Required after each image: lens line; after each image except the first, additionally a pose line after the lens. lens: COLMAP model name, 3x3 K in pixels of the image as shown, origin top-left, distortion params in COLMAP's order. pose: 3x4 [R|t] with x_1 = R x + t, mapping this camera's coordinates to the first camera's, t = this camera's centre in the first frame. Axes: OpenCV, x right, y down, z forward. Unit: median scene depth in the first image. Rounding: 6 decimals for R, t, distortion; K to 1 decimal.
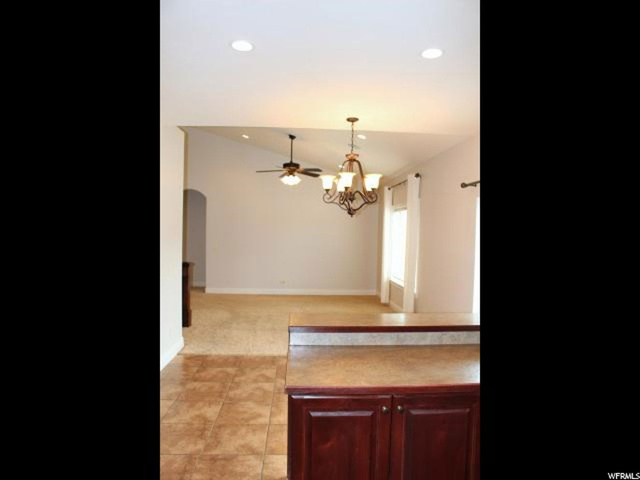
lens RADIAL K [[529.2, 0, 348.3], [0, 529.2, 239.2], [0, 0, 1]] dist [-0.134590, 0.083991]
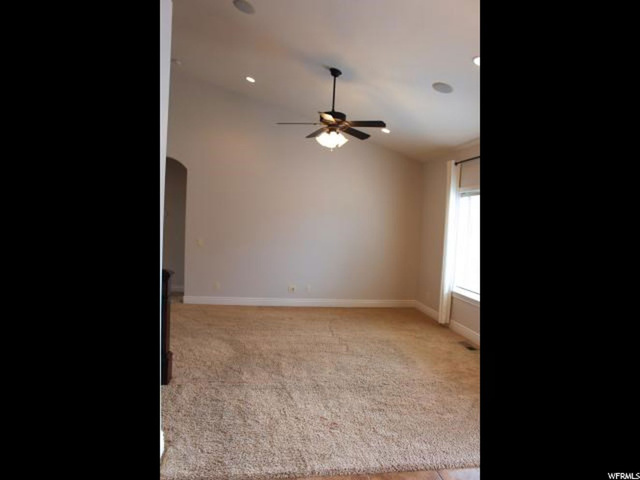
lens RADIAL K [[424.1, 0, 314.1], [0, 424.1, 241.7], [0, 0, 1]] dist [-0.074433, 0.004314]
pose [[0.996087, 0.022199, 0.085548, -0.172329], [-0.024872, 0.999231, 0.030302, -0.003440], [-0.084809, -0.032311, 0.995873, 0.489848]]
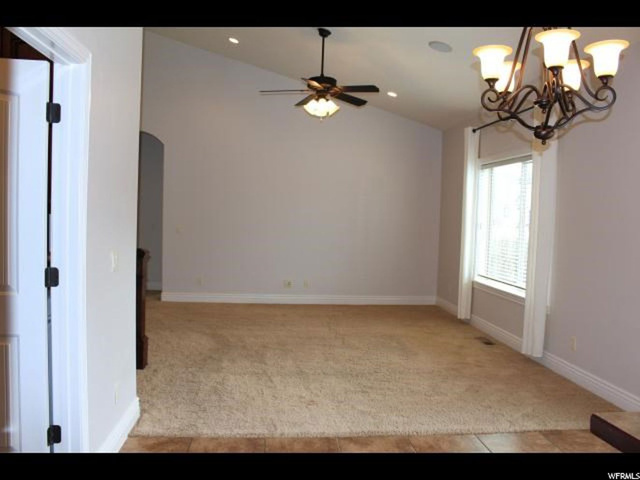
lens RADIAL K [[609.4, 0, 320.0], [0, 609.4, 240.0], [0, 0, 1]] dist [-0.095362, -0.004297]
pose [[0.999360, 0.008024, 0.034865, -0.132599], [-0.008646, 0.999806, 0.017715, 0.020484], [-0.034716, -0.018005, 0.999235, 0.339031]]
